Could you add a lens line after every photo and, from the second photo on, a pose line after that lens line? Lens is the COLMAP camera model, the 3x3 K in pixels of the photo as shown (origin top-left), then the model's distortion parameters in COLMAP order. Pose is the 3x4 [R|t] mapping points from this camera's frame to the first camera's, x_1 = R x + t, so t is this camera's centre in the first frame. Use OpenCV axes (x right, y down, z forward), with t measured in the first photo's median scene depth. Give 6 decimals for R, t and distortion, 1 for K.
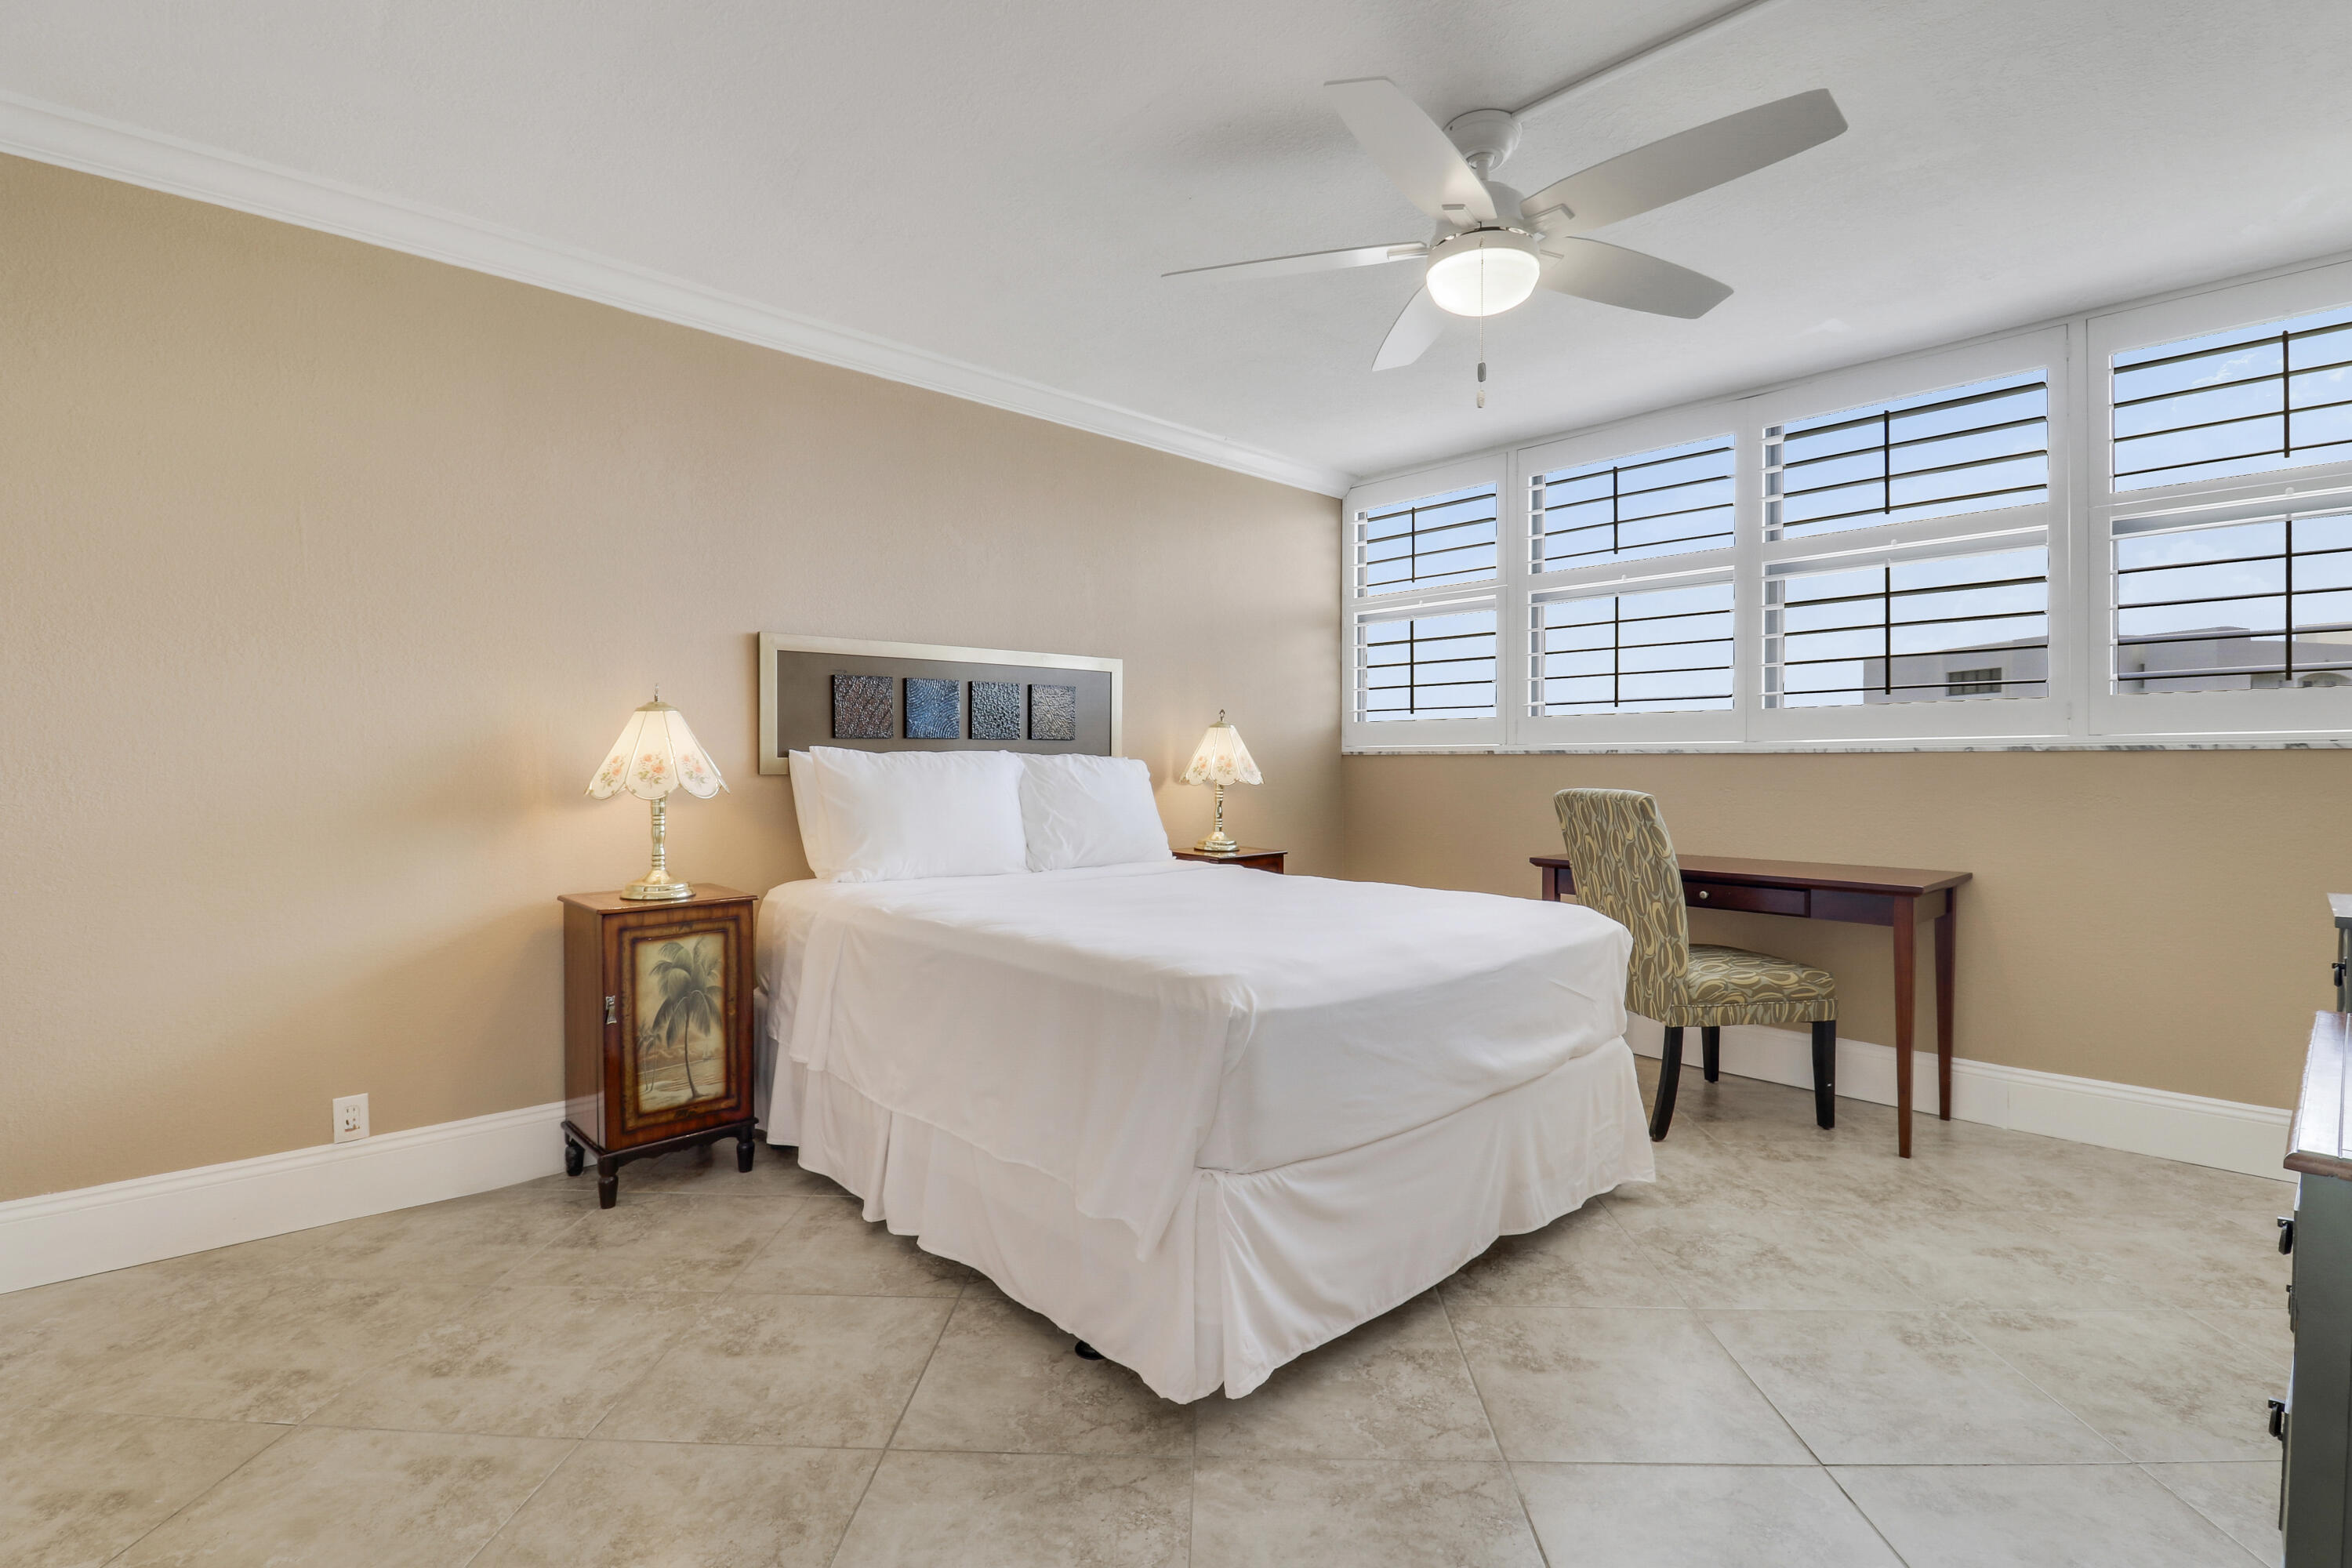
lens RADIAL K [[1096.4, 0, 1183.9], [0, 1096.4, 768.7], [0, 0, 1]] dist [0.004526, -0.004763]
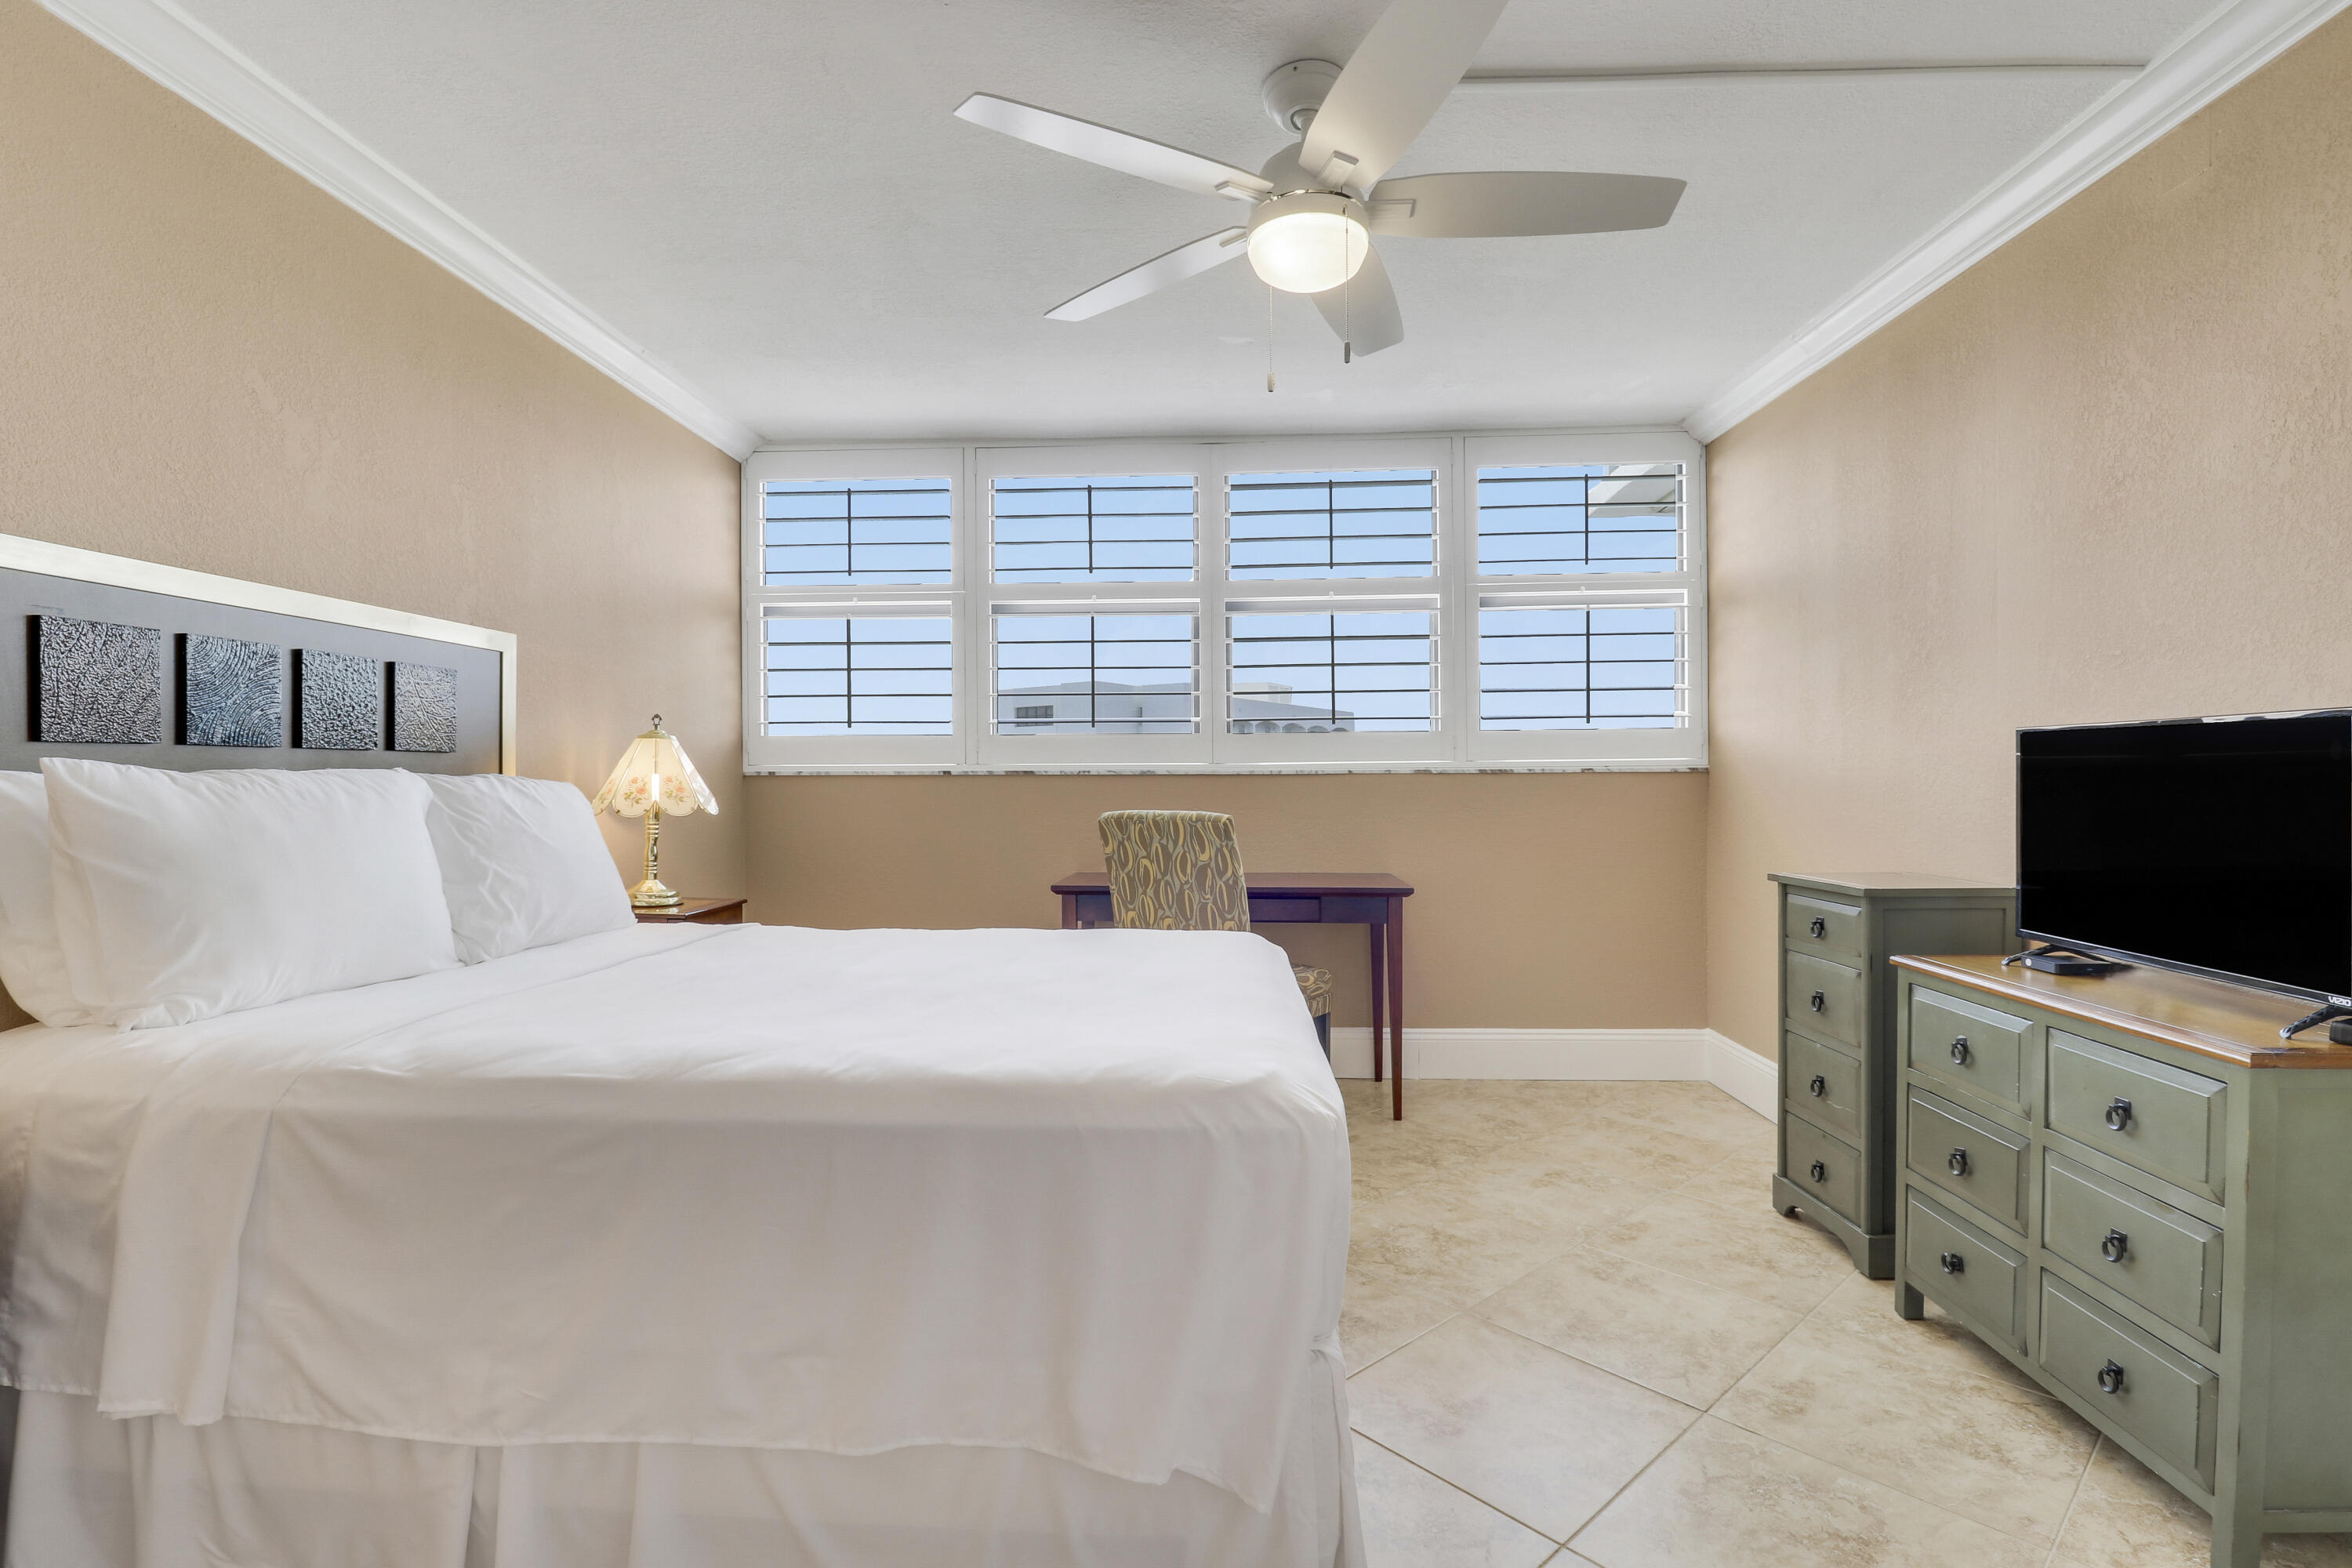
lens RADIAL K [[1096.4, 0, 1189.6], [0, 1096.4, 786.9], [0, 0, 1]] dist [0.004526, -0.004763]
pose [[0.720761, -0.005076, 0.693165, -0.270702], [0.008892, 0.999959, -0.001924, -0.000612], [-0.693127, 0.007550, 0.720776, 0.269317]]
